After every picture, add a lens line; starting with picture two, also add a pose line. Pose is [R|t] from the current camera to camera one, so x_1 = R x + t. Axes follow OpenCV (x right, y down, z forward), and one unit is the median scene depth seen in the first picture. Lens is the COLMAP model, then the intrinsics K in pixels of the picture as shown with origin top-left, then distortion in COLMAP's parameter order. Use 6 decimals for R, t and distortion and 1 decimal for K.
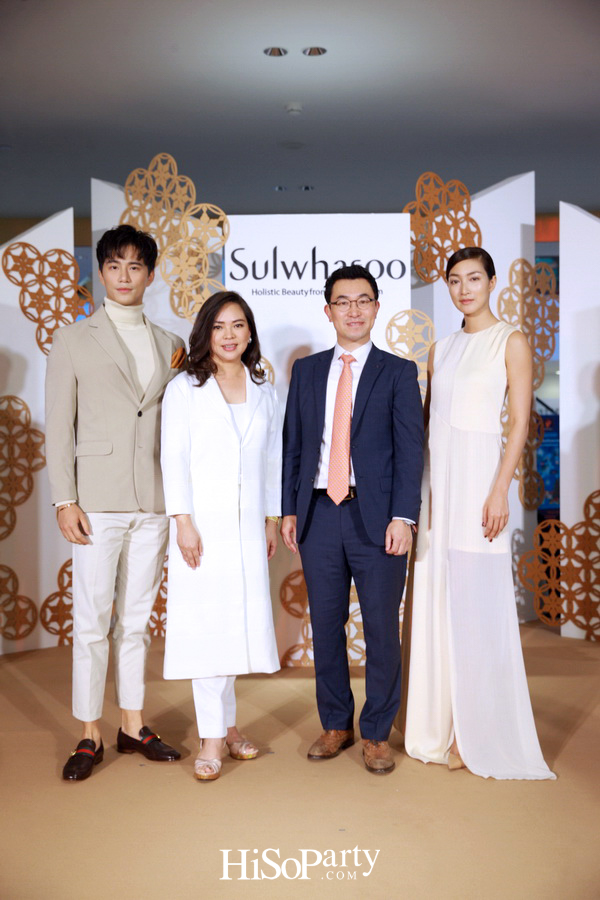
lens RADIAL K [[1065.5, 0, 293.8], [0, 1065.5, 453.2], [0, 0, 1]] dist [0.031095, 0.000000]
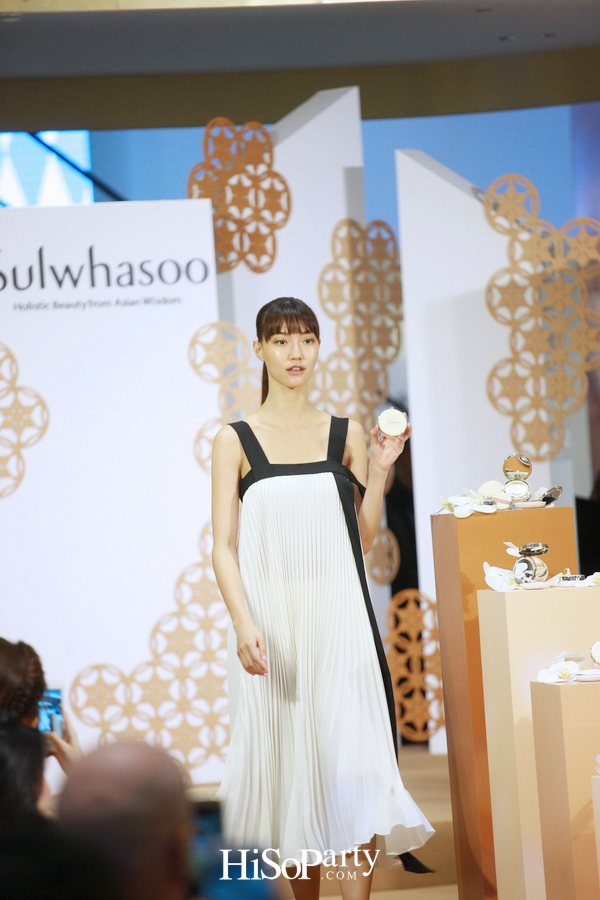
lens RADIAL K [[4731.0, 0, 313.7], [0, 4731.0, 433.4], [0, 0, 1]] dist [2.067821, 0.000000]
pose [[0.976328, -0.047051, 0.211116, -0.493794], [0.053889, 0.998189, -0.026747, 0.038686], [-0.209476, 0.037491, 0.977095, -2.124523]]
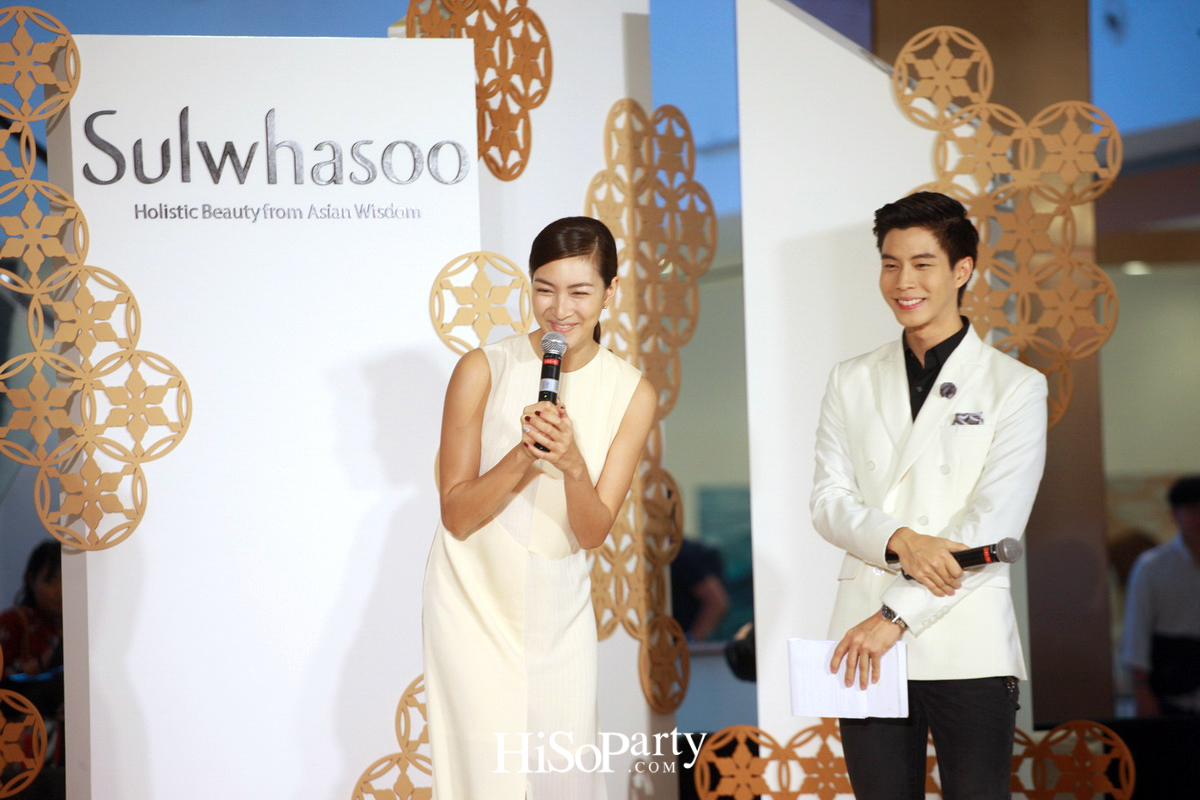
lens RADIAL K [[5543.3, 0, 611.1], [0, 5543.3, 406.3], [0, 0, 1]] dist [1.484222, 0.000000]
pose [[0.938059, -0.013000, 0.346231, -0.576102], [0.029217, 0.998705, -0.041659, 0.026433], [-0.345240, 0.049194, 0.937224, -1.073677]]
